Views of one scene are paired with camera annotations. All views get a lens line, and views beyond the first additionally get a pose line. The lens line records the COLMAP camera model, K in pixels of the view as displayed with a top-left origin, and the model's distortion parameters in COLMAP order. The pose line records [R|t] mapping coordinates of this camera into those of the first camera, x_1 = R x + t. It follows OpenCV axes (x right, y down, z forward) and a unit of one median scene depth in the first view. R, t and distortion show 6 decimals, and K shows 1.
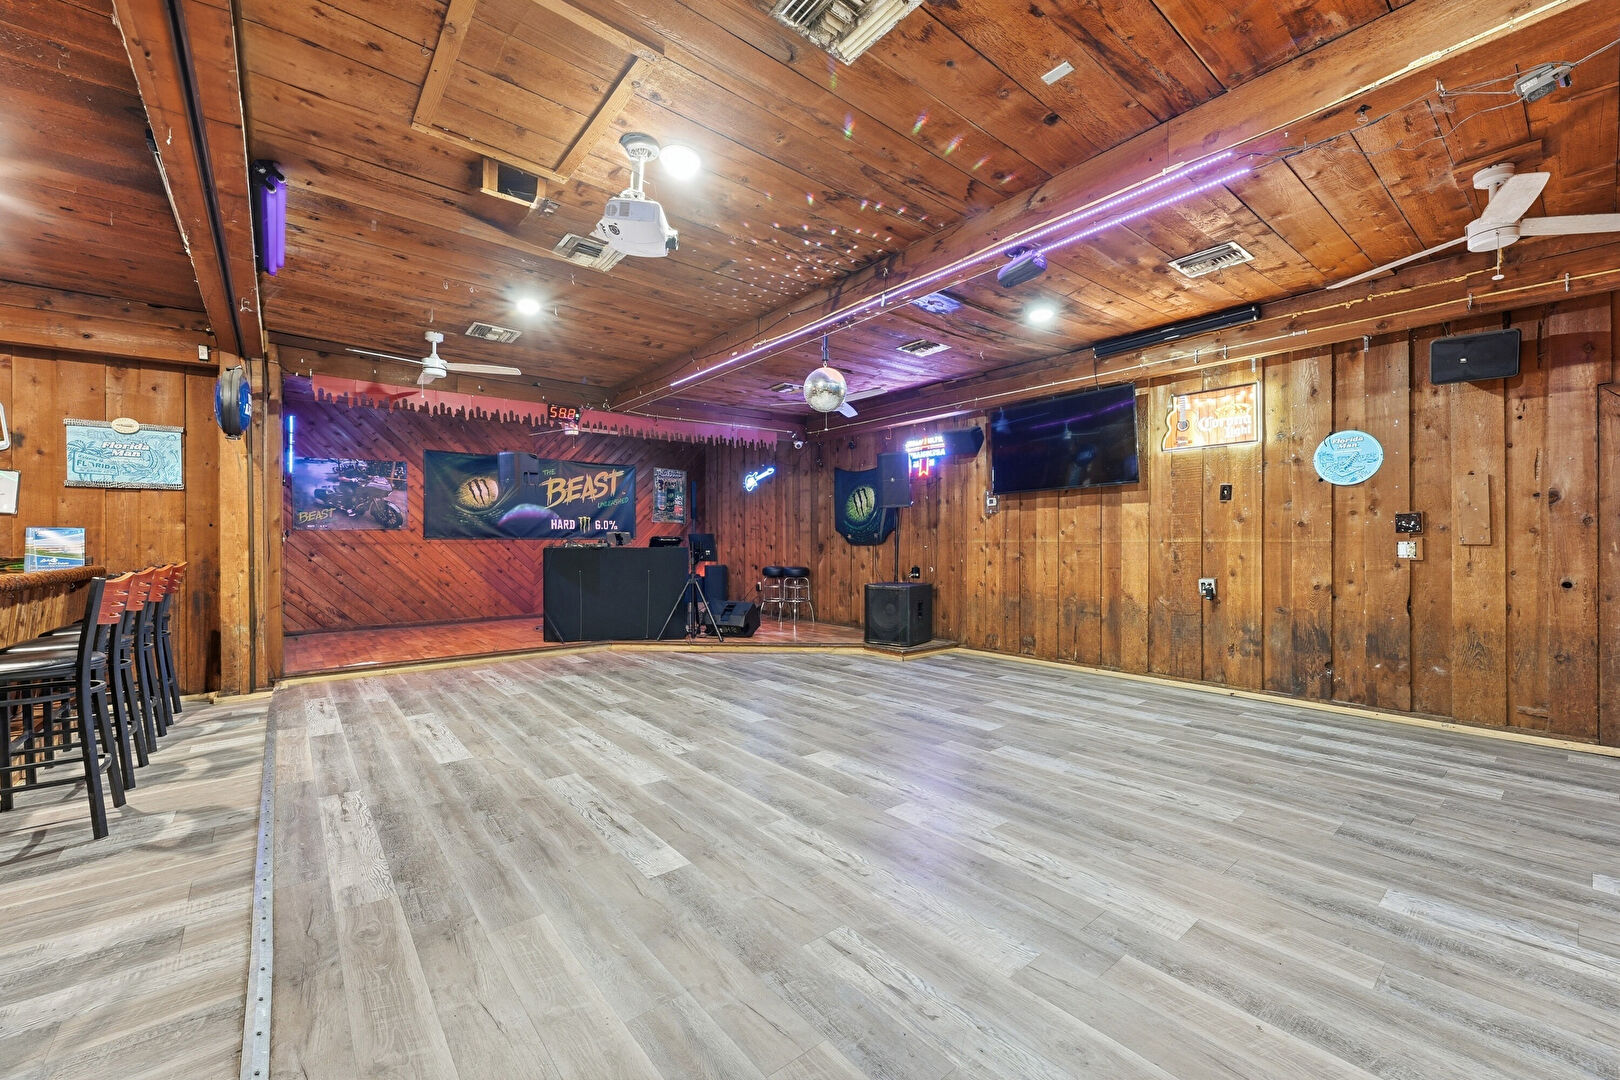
lens RADIAL K [[648.6, 0, 816.0], [0, 648.6, 539.2], [0, 0, 1]] dist [-0.003844, -0.000023]
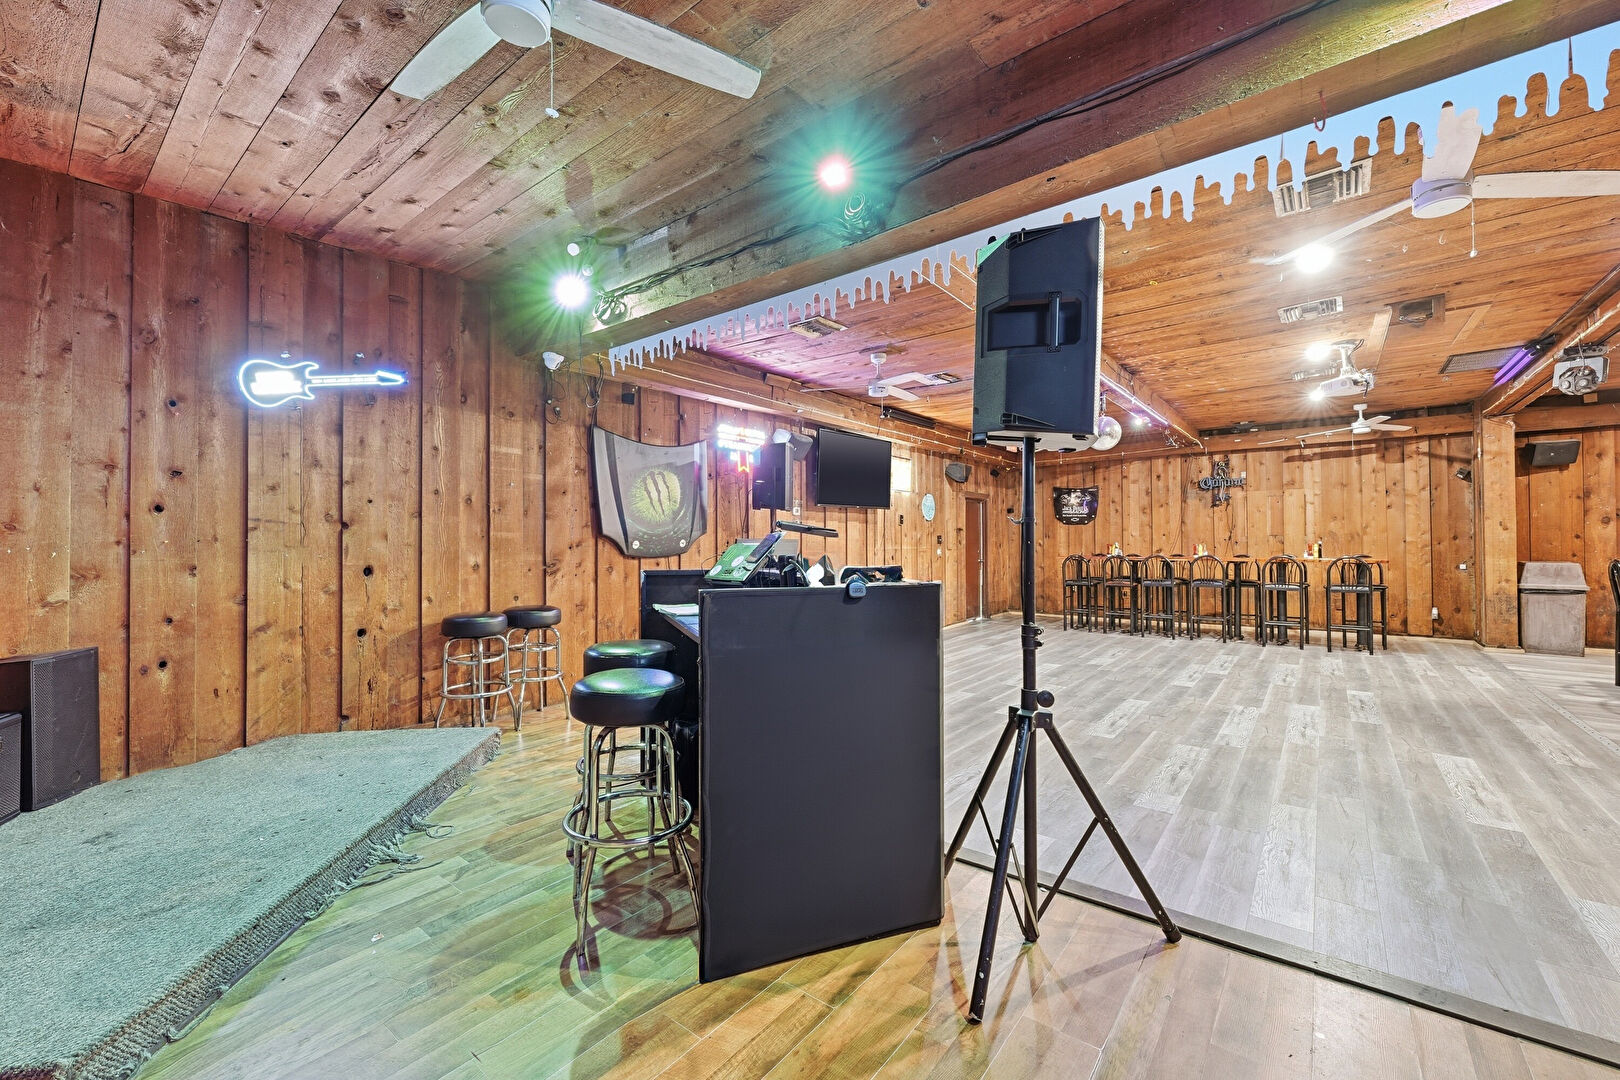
lens RADIAL K [[648.6, 0, 815.5], [0, 648.6, 543.0], [0, 0, 1]] dist [-0.003844, -0.000023]
pose [[-0.215196, 0.006494, 0.976549, -0.602945], [0.004160, 0.999975, -0.005733, -0.002081], [-0.976562, 0.002829, -0.215218, 0.989557]]
